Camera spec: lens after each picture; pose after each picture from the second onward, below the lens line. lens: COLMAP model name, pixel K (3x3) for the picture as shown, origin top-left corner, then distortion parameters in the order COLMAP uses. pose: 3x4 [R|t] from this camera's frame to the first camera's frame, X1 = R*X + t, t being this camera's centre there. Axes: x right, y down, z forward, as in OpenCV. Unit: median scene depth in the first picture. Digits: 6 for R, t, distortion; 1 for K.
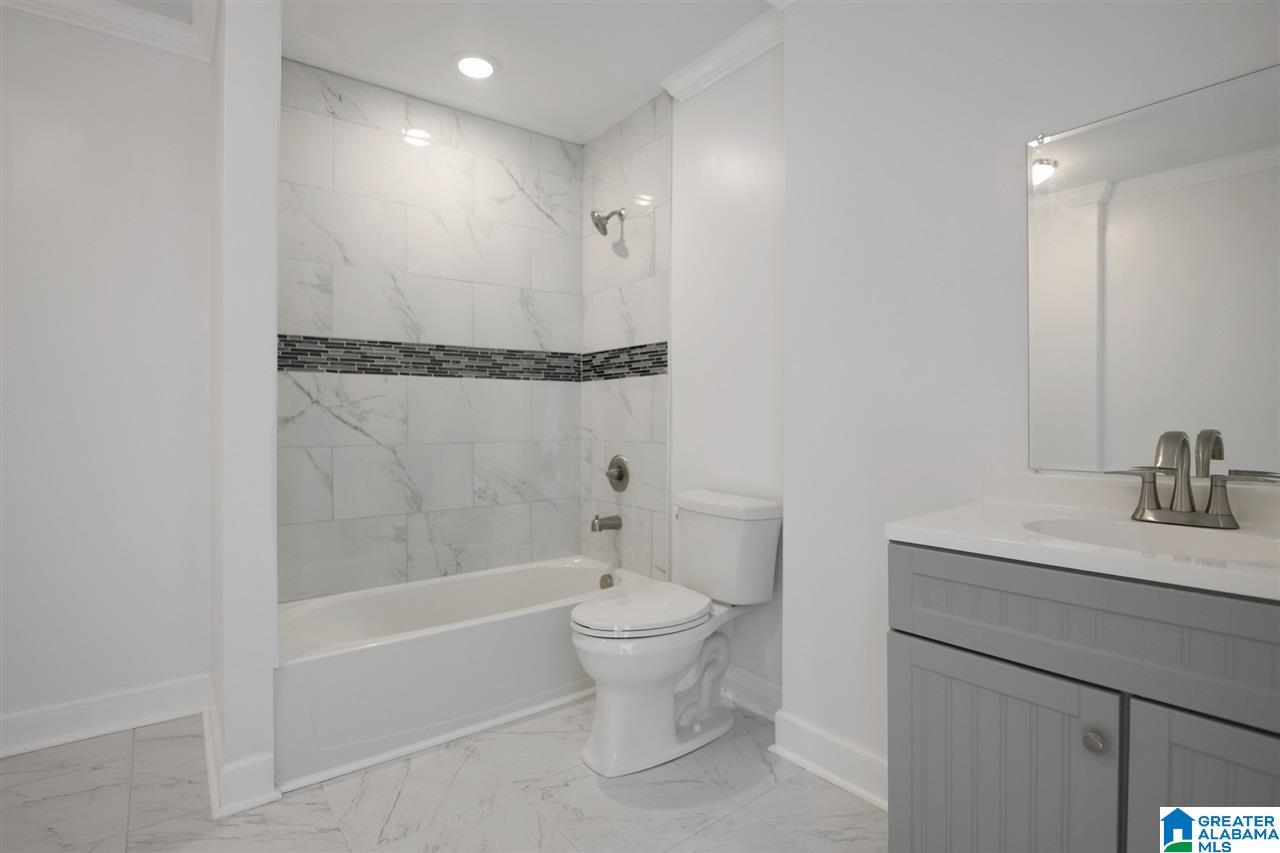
lens RADIAL K [[627.6, 0, 645.7], [0, 627.6, 419.9], [0, 0, 1]] dist [-0.013643, -0.004789]
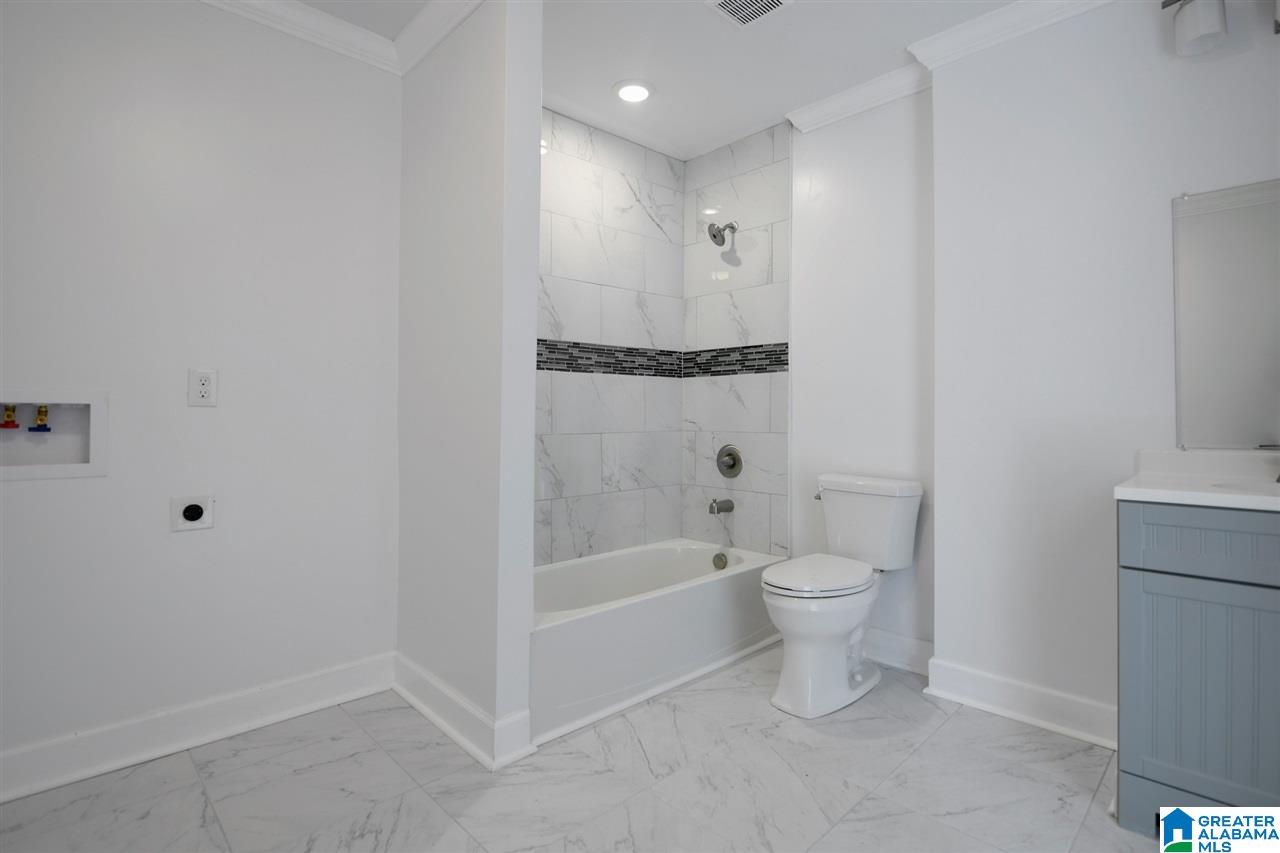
lens RADIAL K [[627.6, 0, 656.6], [0, 627.6, 406.1], [0, 0, 1]] dist [-0.013643, -0.004789]
pose [[0.994315, 0.003808, 0.106411, -0.317612], [-0.001935, 0.999841, -0.017702, 0.009270], [-0.106462, 0.017395, 0.994165, -0.089931]]
